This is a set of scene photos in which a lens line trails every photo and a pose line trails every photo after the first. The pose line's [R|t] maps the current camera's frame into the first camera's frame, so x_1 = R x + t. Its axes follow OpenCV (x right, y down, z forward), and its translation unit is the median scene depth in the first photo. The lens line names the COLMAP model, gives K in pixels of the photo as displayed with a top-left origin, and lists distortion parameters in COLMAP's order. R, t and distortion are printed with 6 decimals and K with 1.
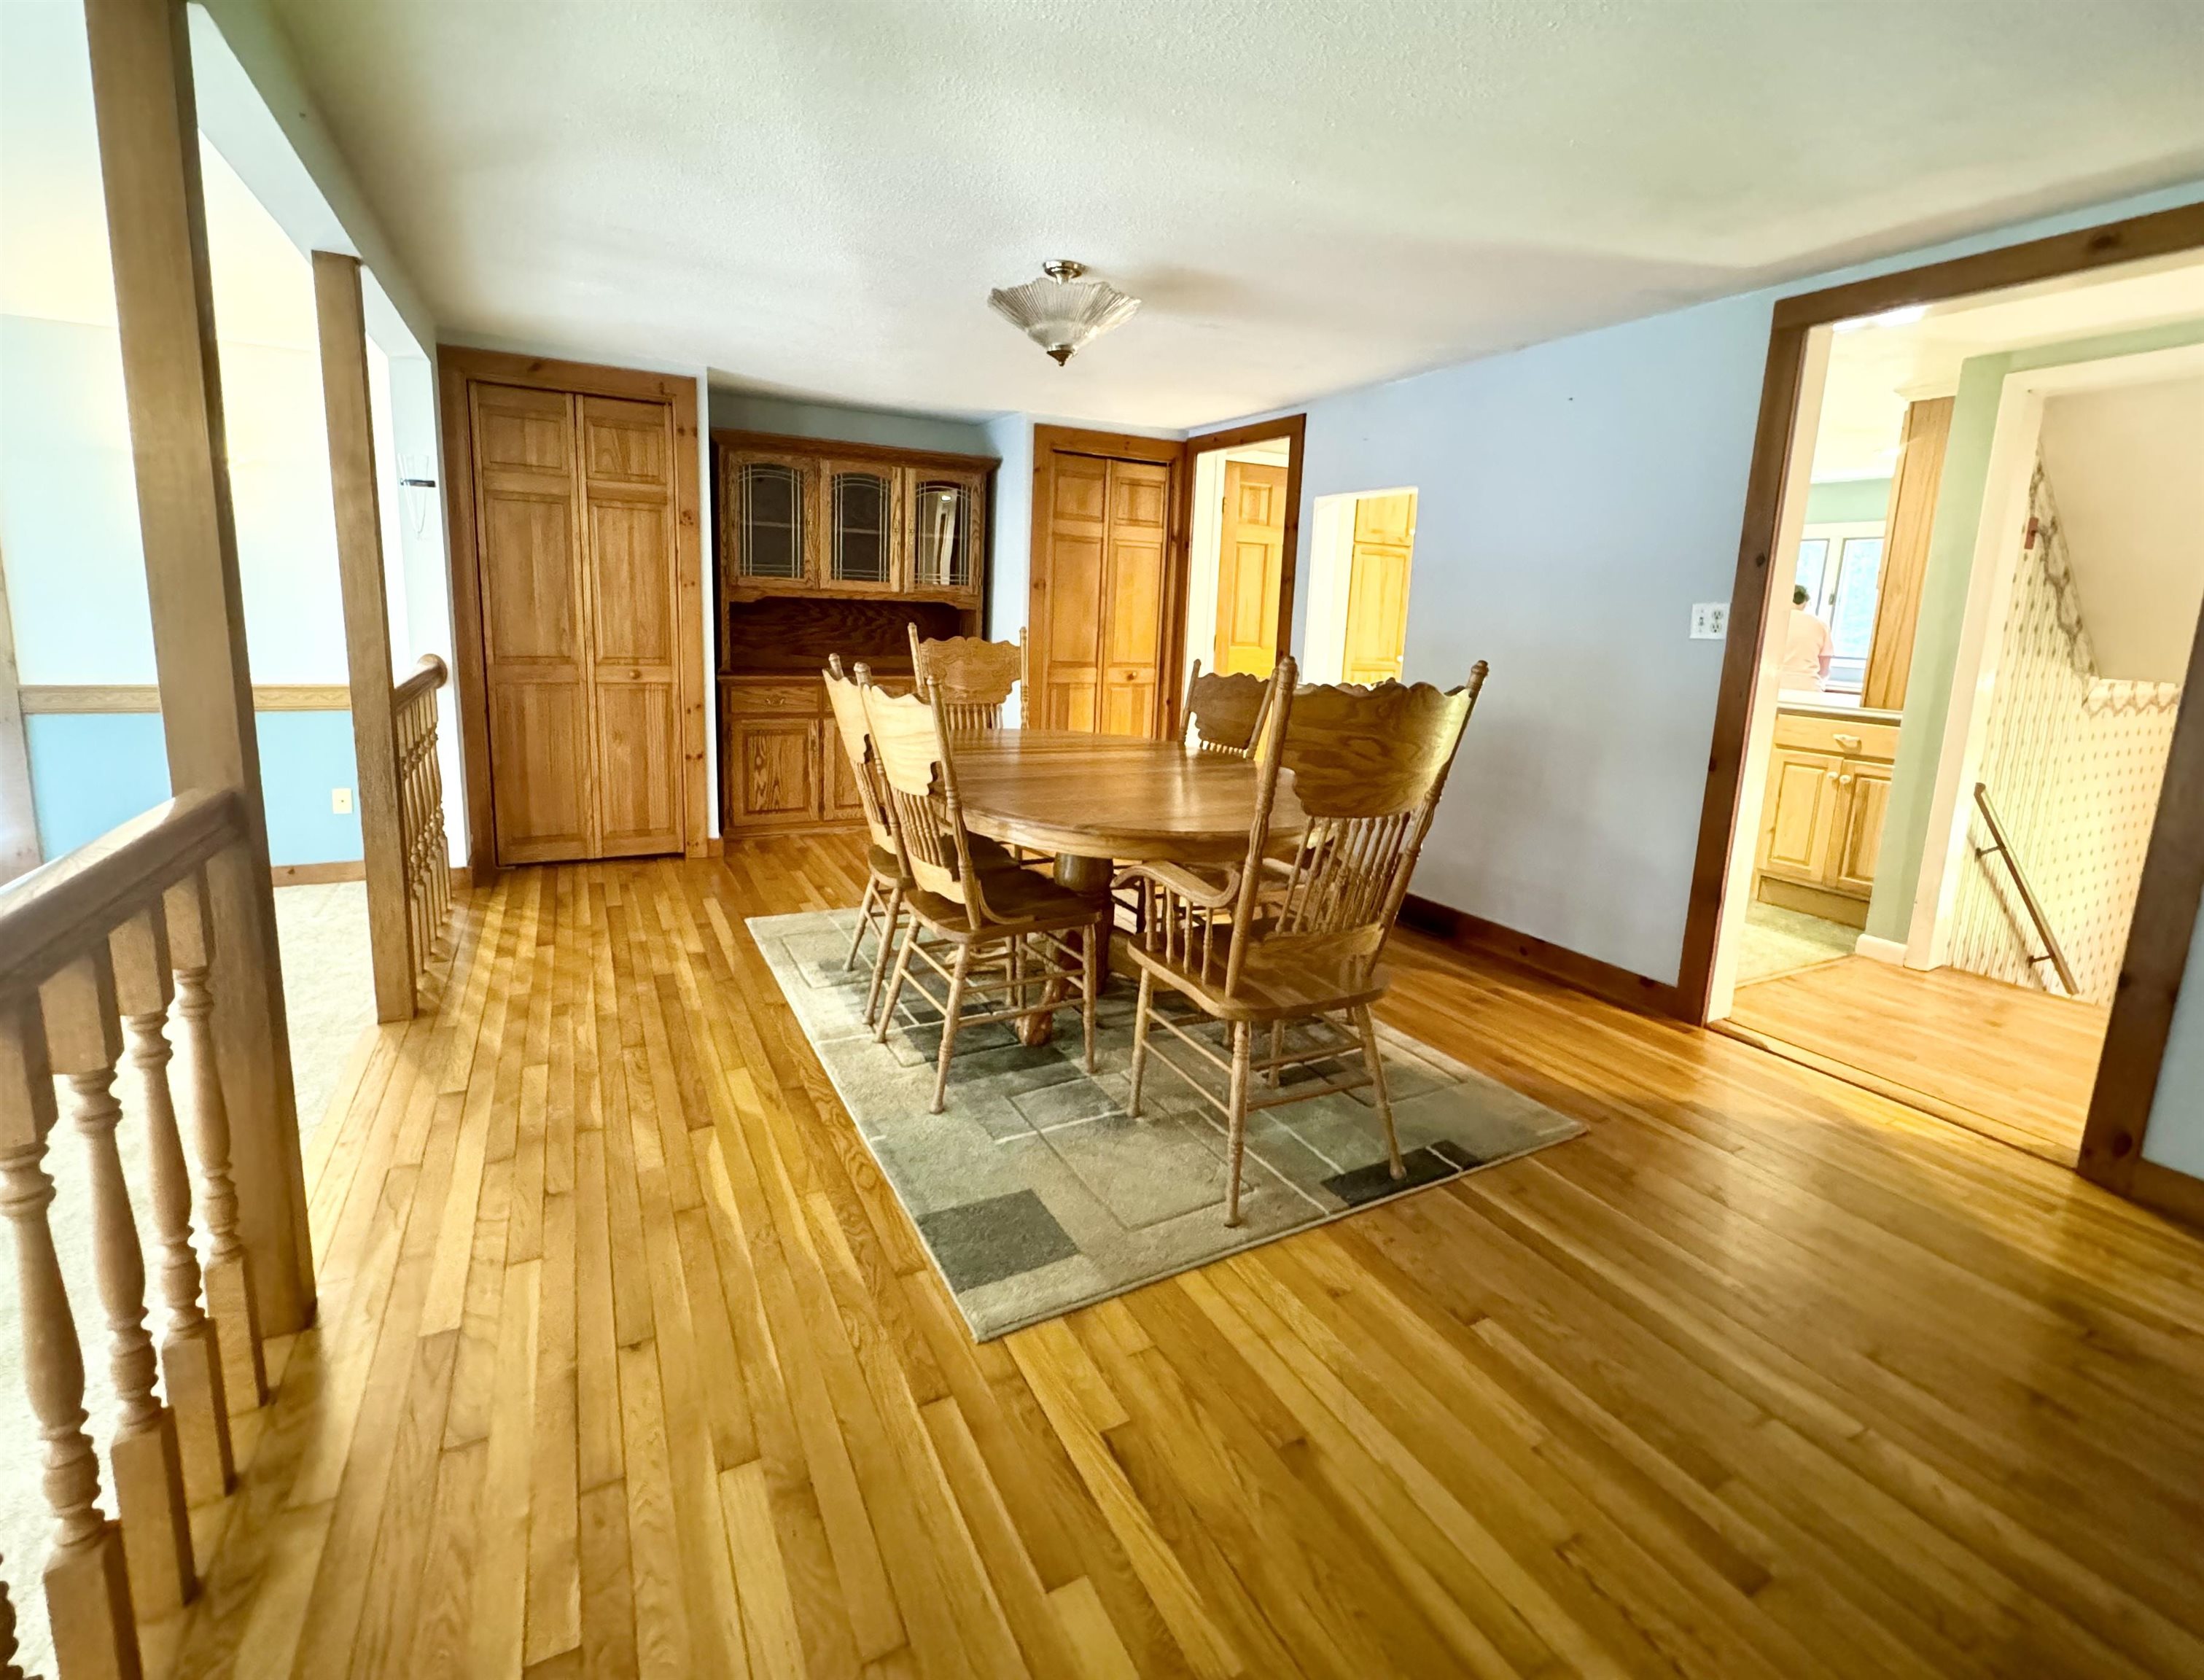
lens RADIAL K [[975.8, 0, 1096.4], [0, 975.8, 758.2], [0, 0, 1]] dist [0.000590, -0.000046]
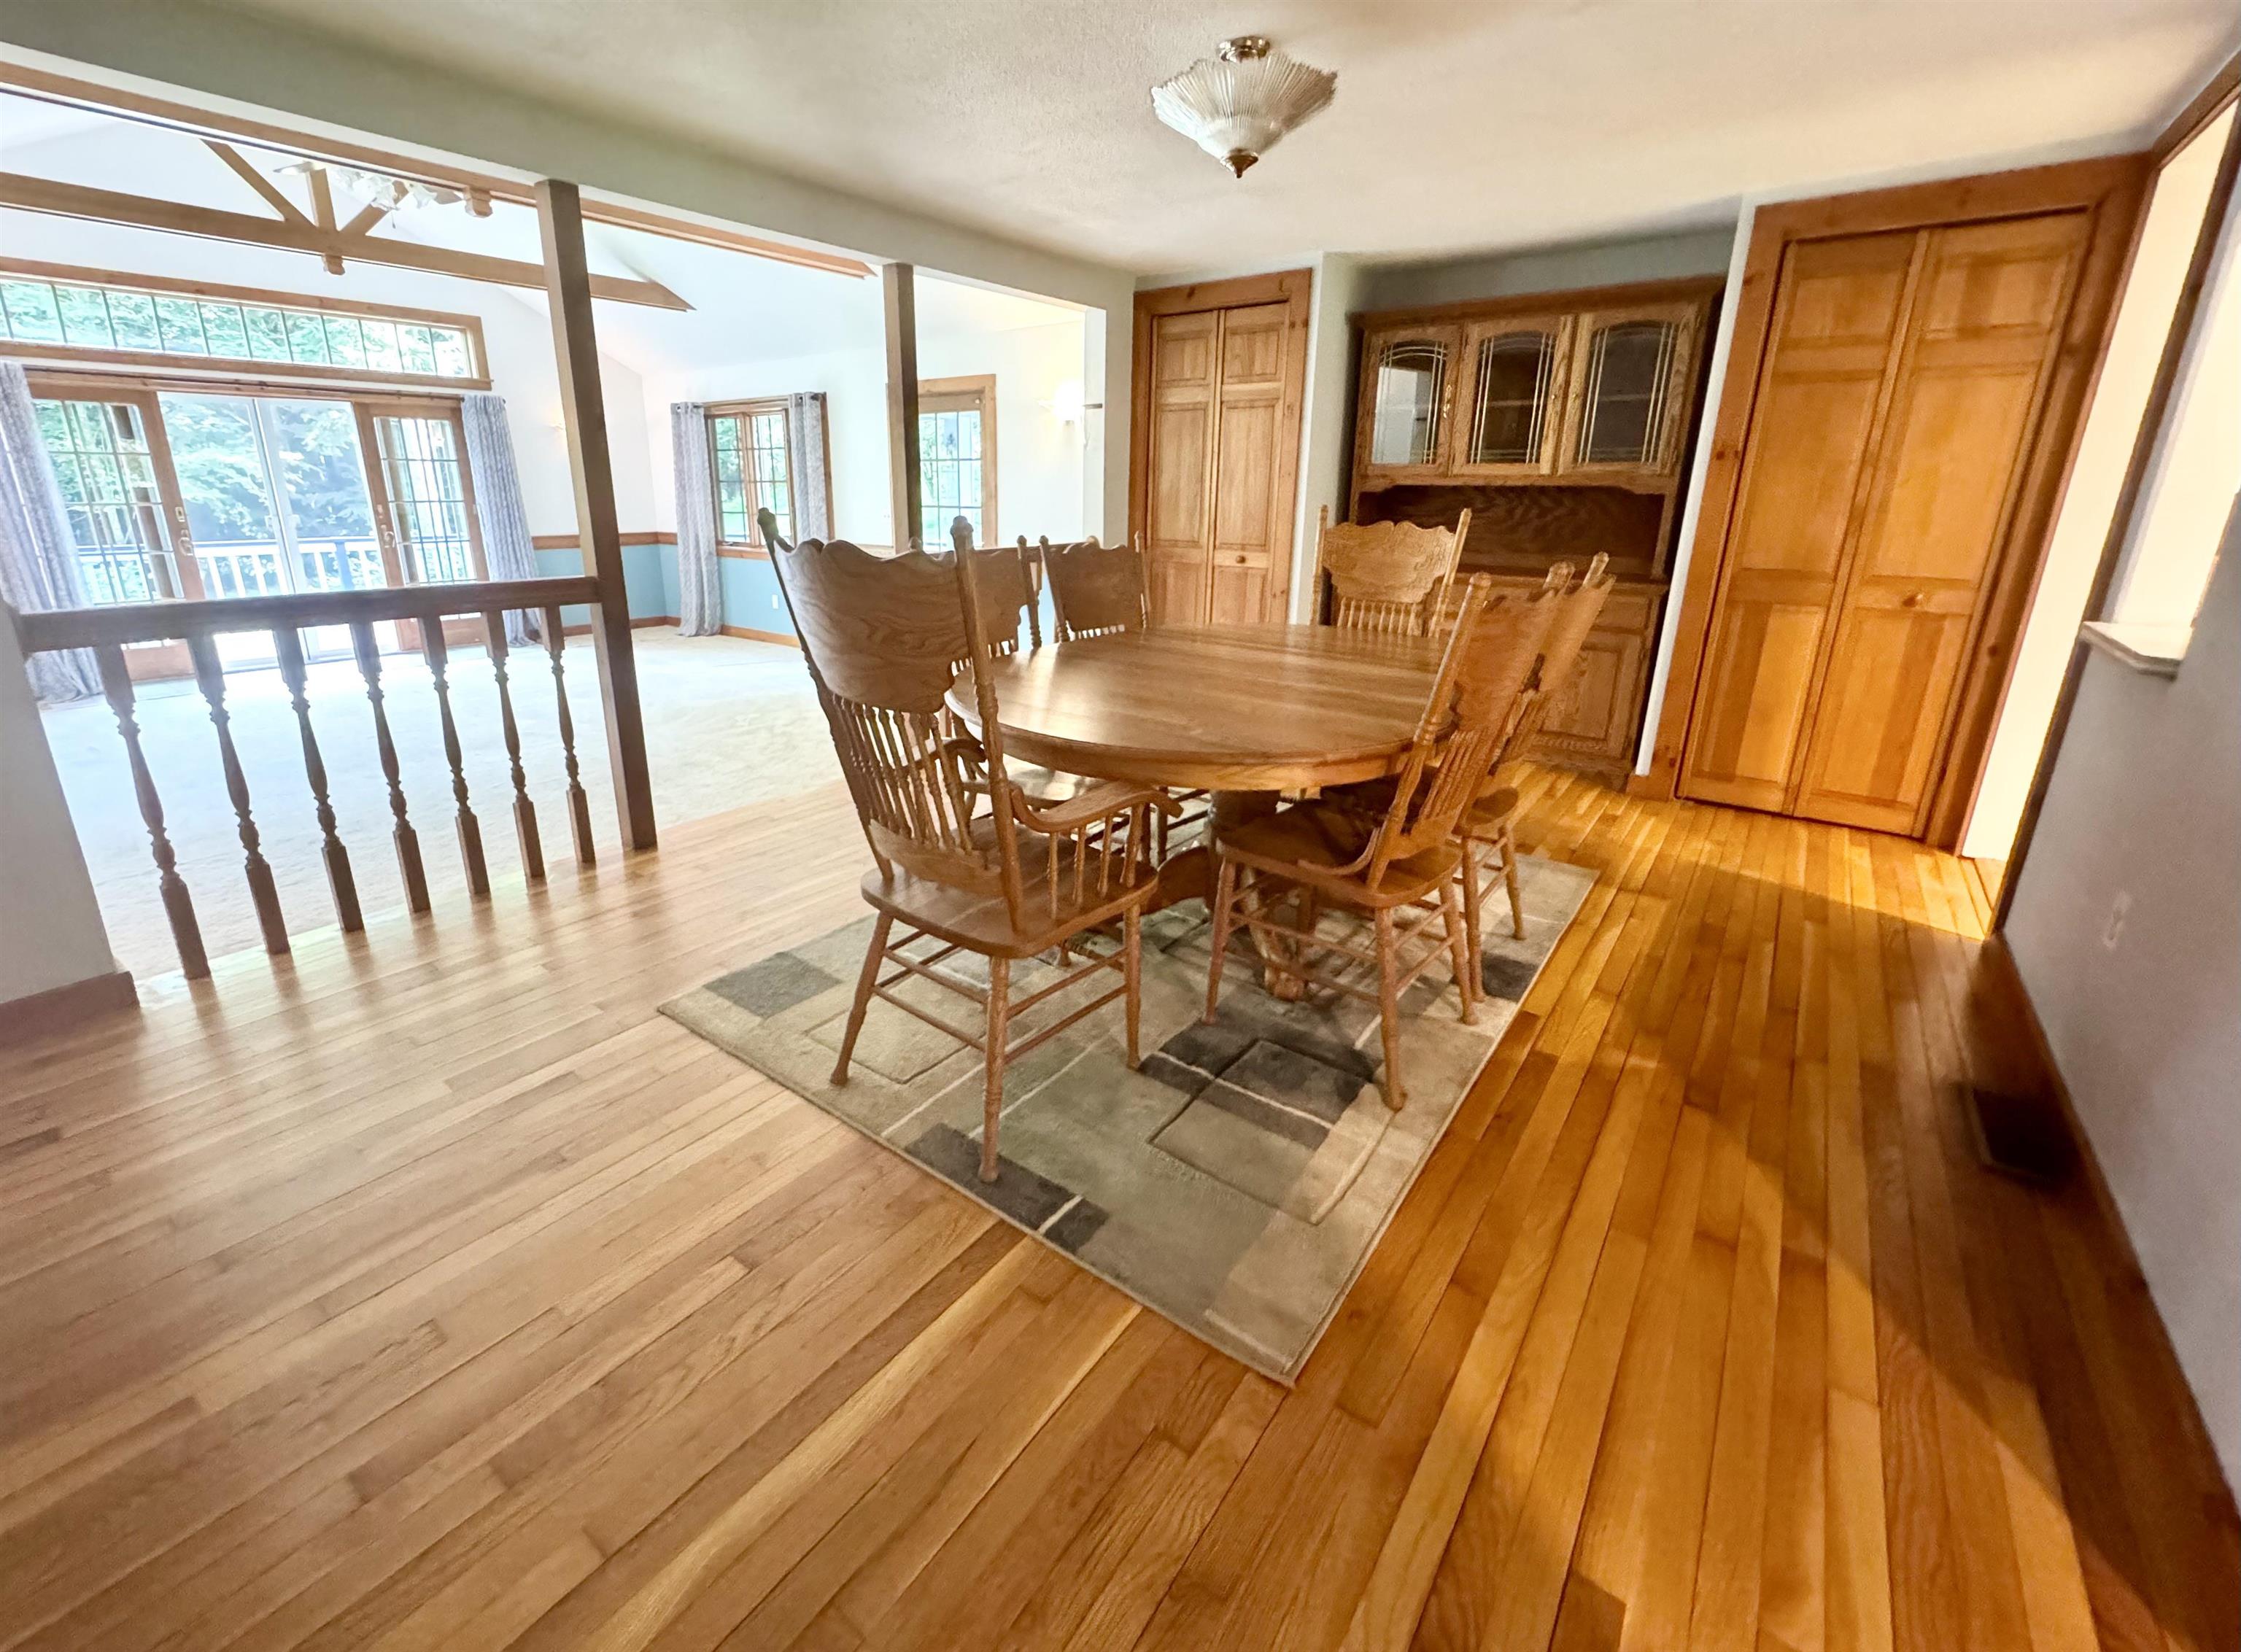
lens RADIAL K [[953.8, 0, 1052.6], [0, 953.8, 762.7], [0, 0, 1]] dist [0.001466, -0.000061]
pose [[0.403691, 0.223552, -0.887163, 0.489623], [-0.133205, 0.973717, 0.184749, -0.032219], [0.905146, 0.043593, 0.422859, 0.354917]]
